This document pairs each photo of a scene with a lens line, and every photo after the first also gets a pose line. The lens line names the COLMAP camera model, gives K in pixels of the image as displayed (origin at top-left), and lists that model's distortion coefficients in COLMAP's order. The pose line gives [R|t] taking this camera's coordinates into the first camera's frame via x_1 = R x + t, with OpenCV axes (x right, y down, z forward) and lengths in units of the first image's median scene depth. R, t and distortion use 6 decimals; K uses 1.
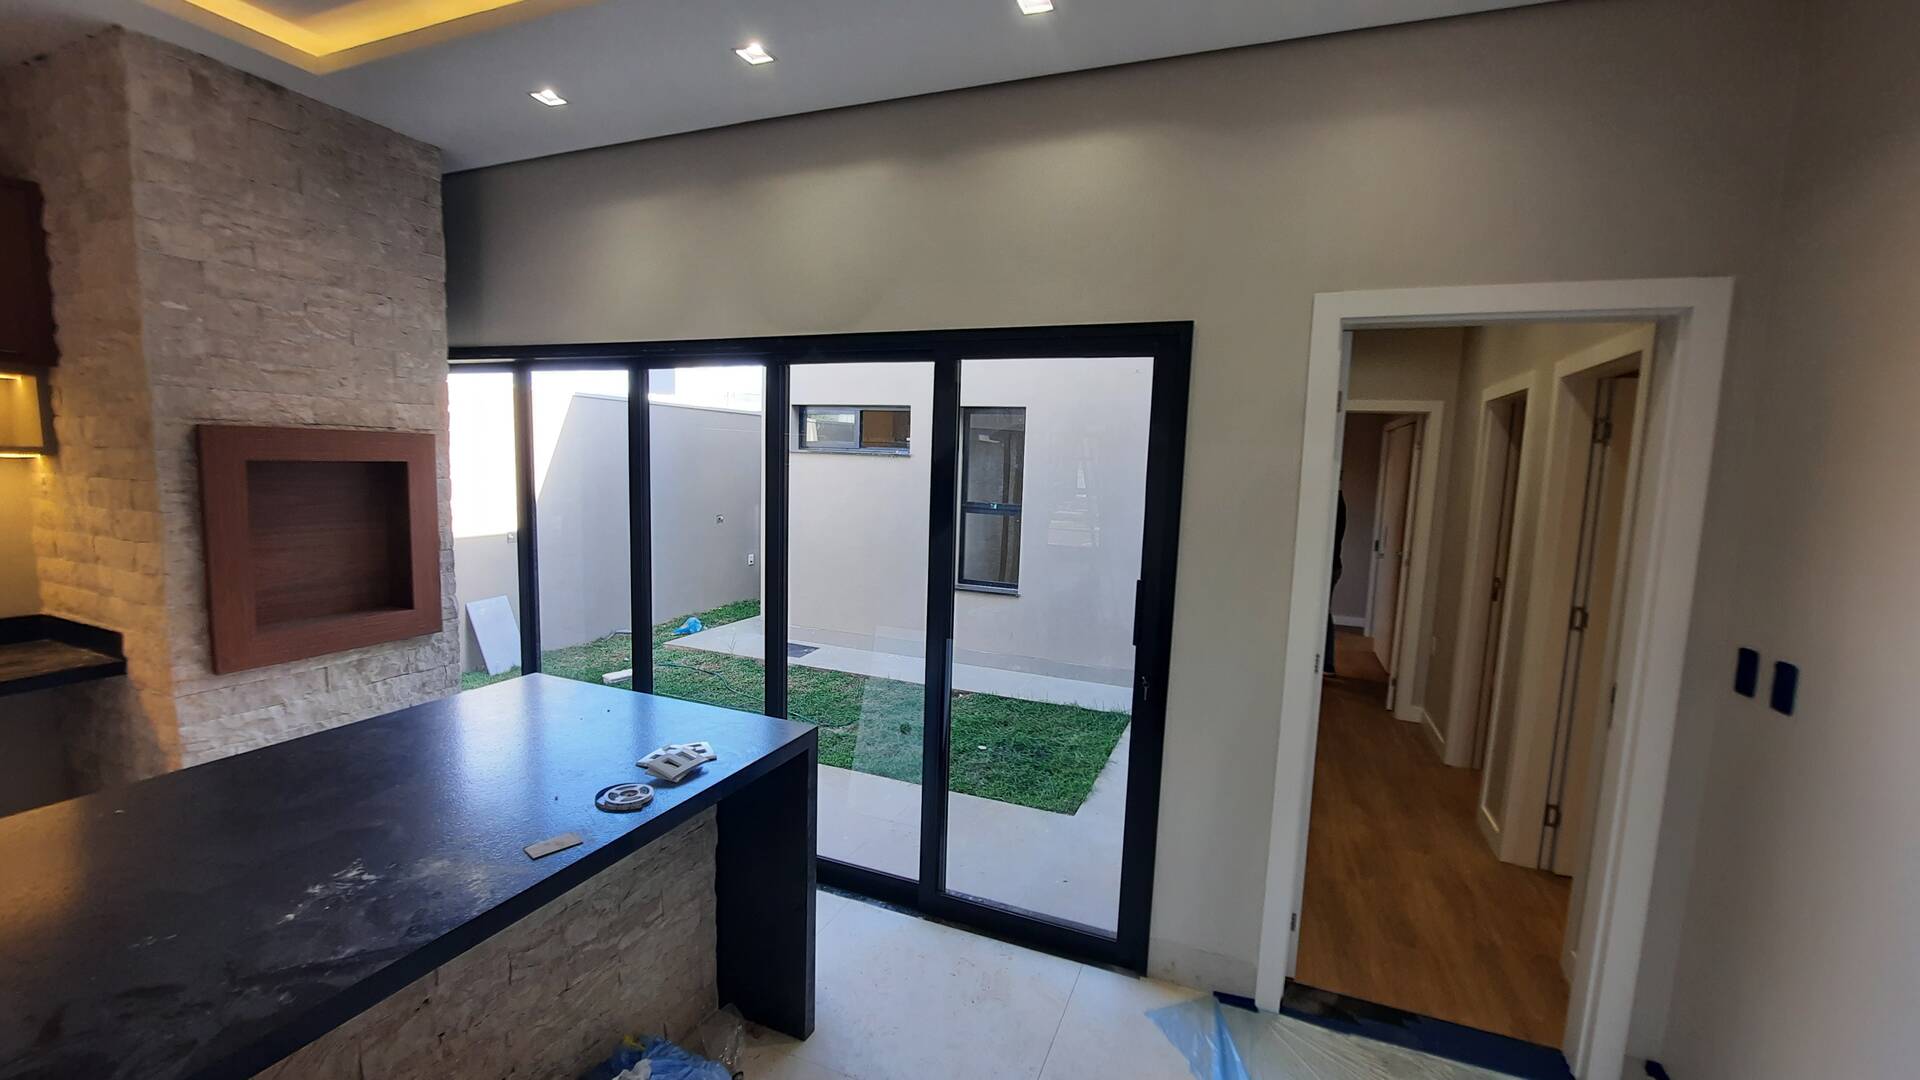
lens RADIAL K [[762.1, 0, 964.3], [0, 762.1, 544.7], [0, 0, 1]] dist [-0.017569, -0.000139]
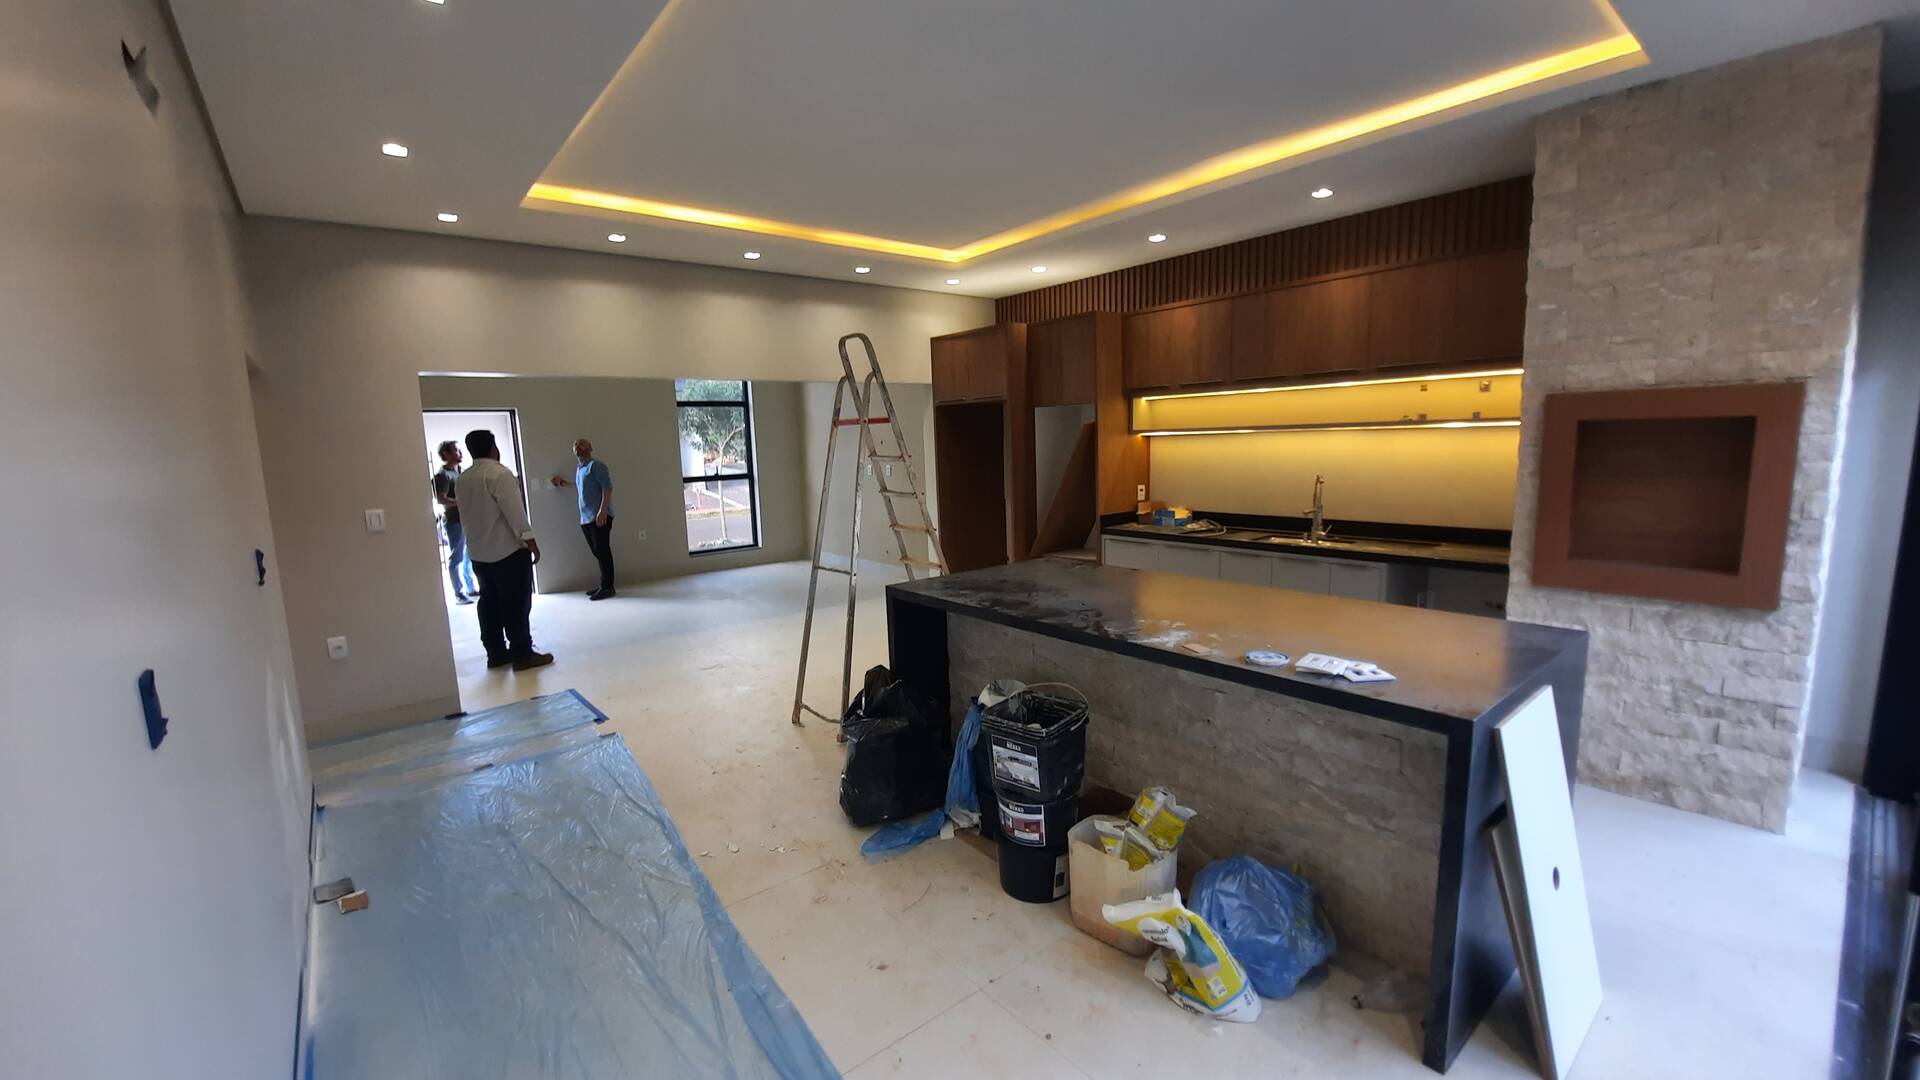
lens RADIAL K [[762.1, 0, 961.4], [0, 762.1, 537.7], [0, 0, 1]] dist [-0.017569, -0.000139]
pose [[-0.476943, 0.096925, -0.873574, 1.099380], [-0.081742, 0.984702, 0.153884, -0.052885], [0.875125, 0.144802, -0.461723, 1.246311]]
